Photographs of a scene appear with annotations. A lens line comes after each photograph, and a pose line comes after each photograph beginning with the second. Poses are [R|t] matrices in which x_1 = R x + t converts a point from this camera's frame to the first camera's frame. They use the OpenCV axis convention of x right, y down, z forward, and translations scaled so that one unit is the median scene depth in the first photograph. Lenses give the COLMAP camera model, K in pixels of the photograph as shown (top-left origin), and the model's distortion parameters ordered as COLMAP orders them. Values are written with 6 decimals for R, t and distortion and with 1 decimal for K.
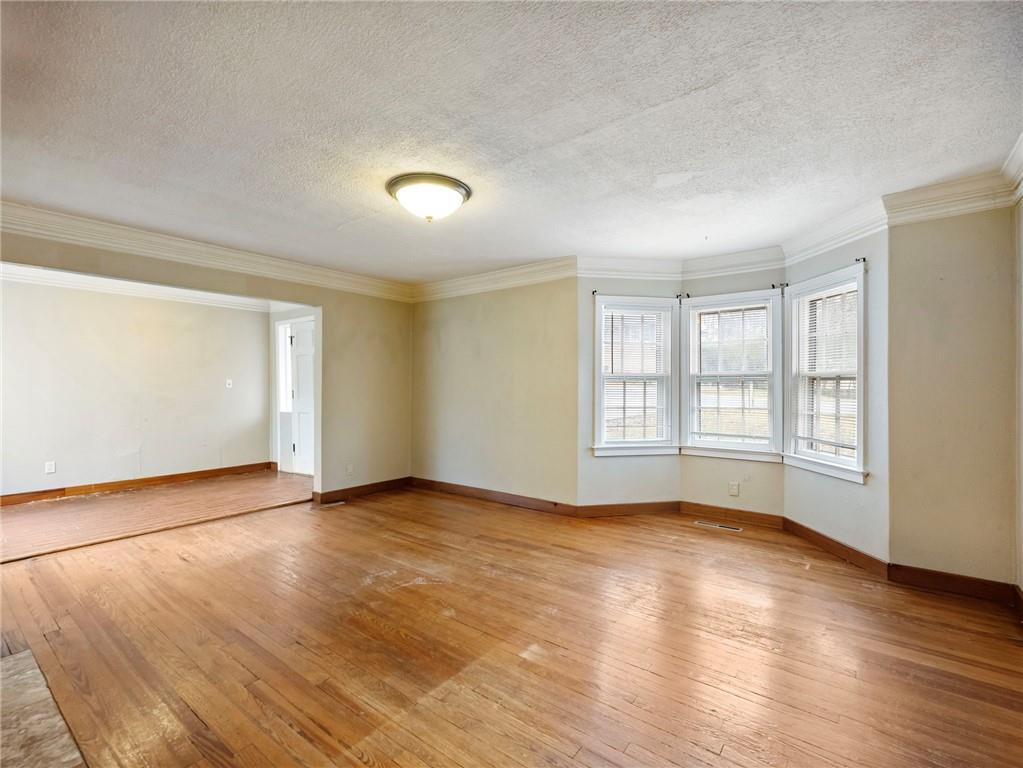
lens RADIAL K [[472.6, 0, 511.5], [0, 472.6, 384.0], [0, 0, 1]] dist [-0.002766, 0.000147]
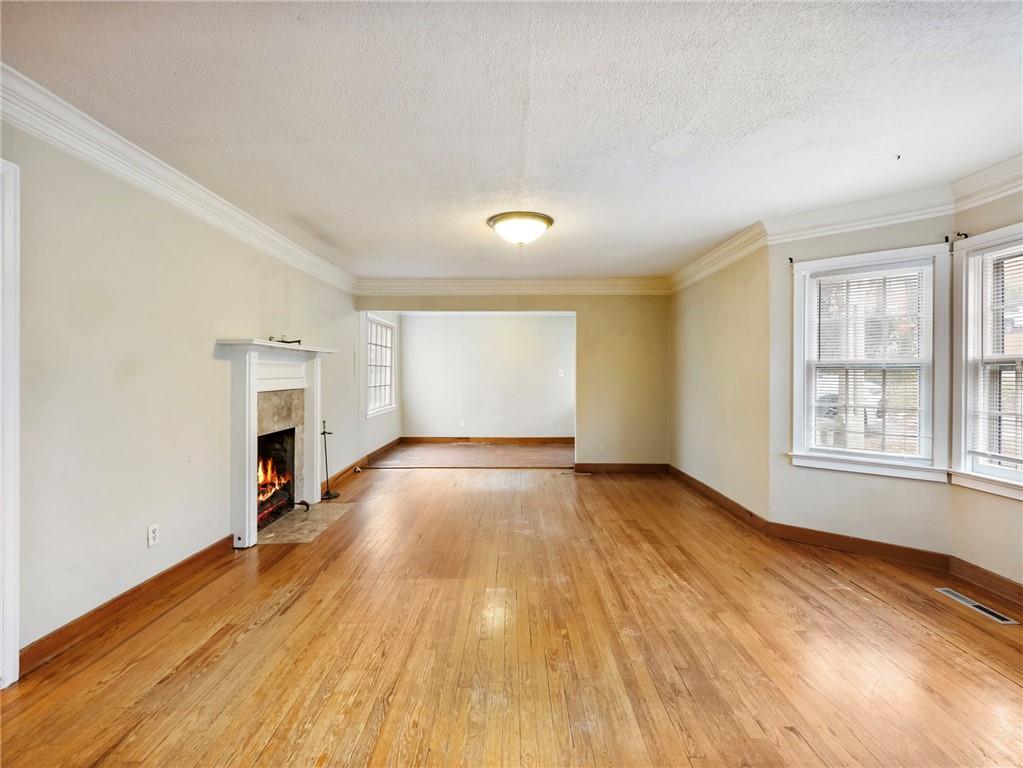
lens RADIAL K [[472.6, 0, 511.5], [0, 472.6, 384.0], [0, 0, 1]] dist [-0.002766, 0.000147]
pose [[0.614588, 0.018759, -0.788625, 0.496464], [-0.000508, 0.999726, 0.023385, -0.003008], [0.788848, -0.013971, 0.614430, 0.131256]]
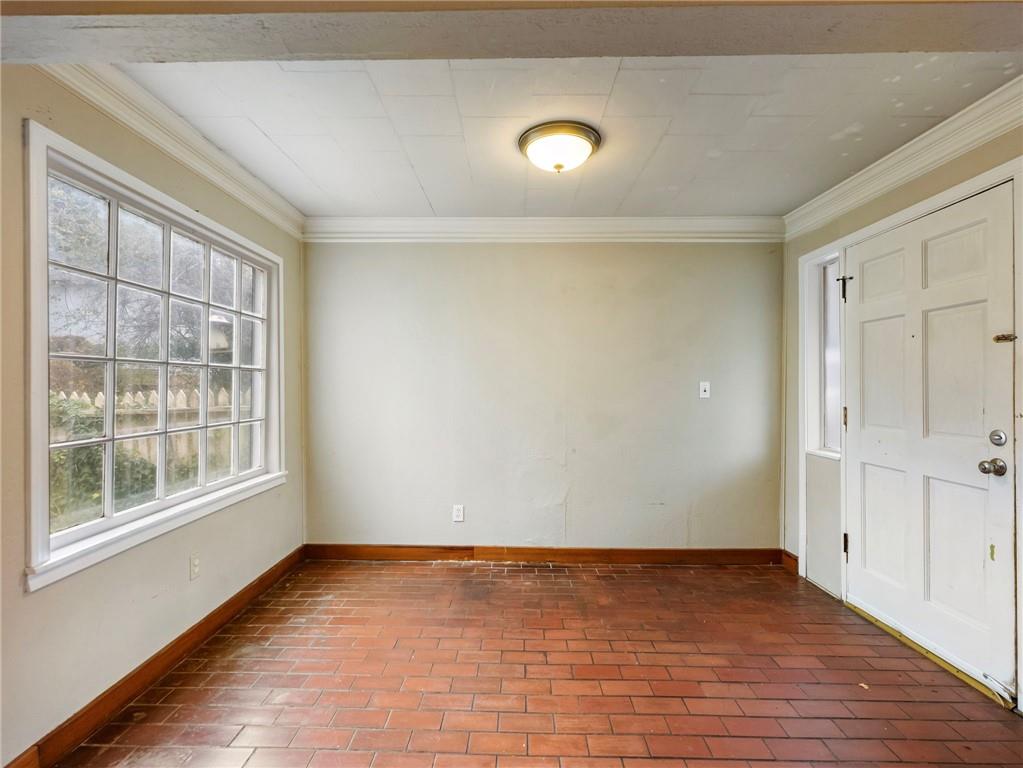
lens RADIAL K [[472.6, 0, 511.5], [0, 472.6, 384.0], [0, 0, 1]] dist [-0.002766, 0.000147]
pose [[0.616198, 0.004410, -0.787579, -0.456908], [-0.003986, 0.999989, 0.002481, -0.010797], [0.787581, 0.001610, 0.616209, 0.734416]]
